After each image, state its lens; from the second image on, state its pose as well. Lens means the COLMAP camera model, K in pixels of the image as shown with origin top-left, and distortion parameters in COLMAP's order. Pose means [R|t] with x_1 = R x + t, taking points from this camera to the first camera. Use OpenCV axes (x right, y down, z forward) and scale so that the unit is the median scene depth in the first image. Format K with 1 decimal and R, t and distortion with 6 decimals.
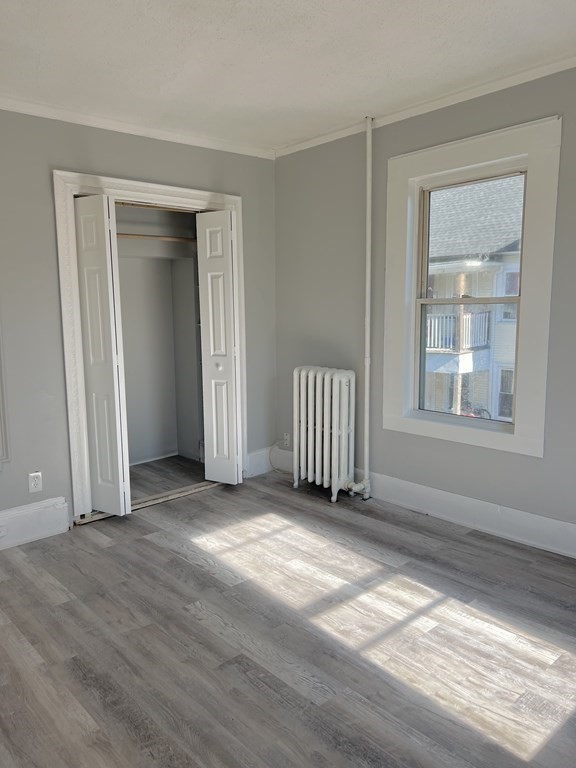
lens RADIAL K [[583.5, 0, 286.8], [0, 583.5, 382.8], [0, 0, 1]] dist [0.037846, -0.035114]
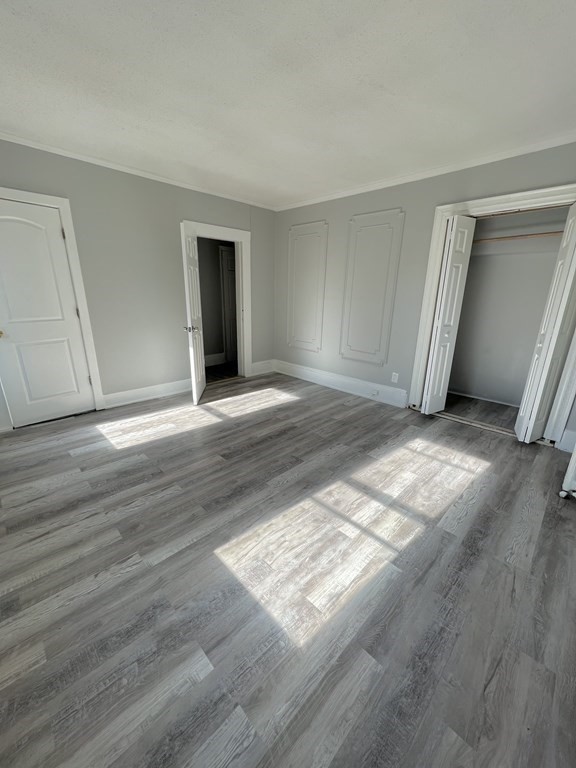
lens RADIAL K [[307.0, 0, 287.7], [0, 307.0, 385.0], [0, 0, 1]] dist [-0.010166, -0.000543]
pose [[0.045914, 0.312305, -0.948872, 0.723236], [-0.151684, 0.941039, 0.302388, -0.091379], [0.987362, 0.130045, 0.090578, 0.679937]]
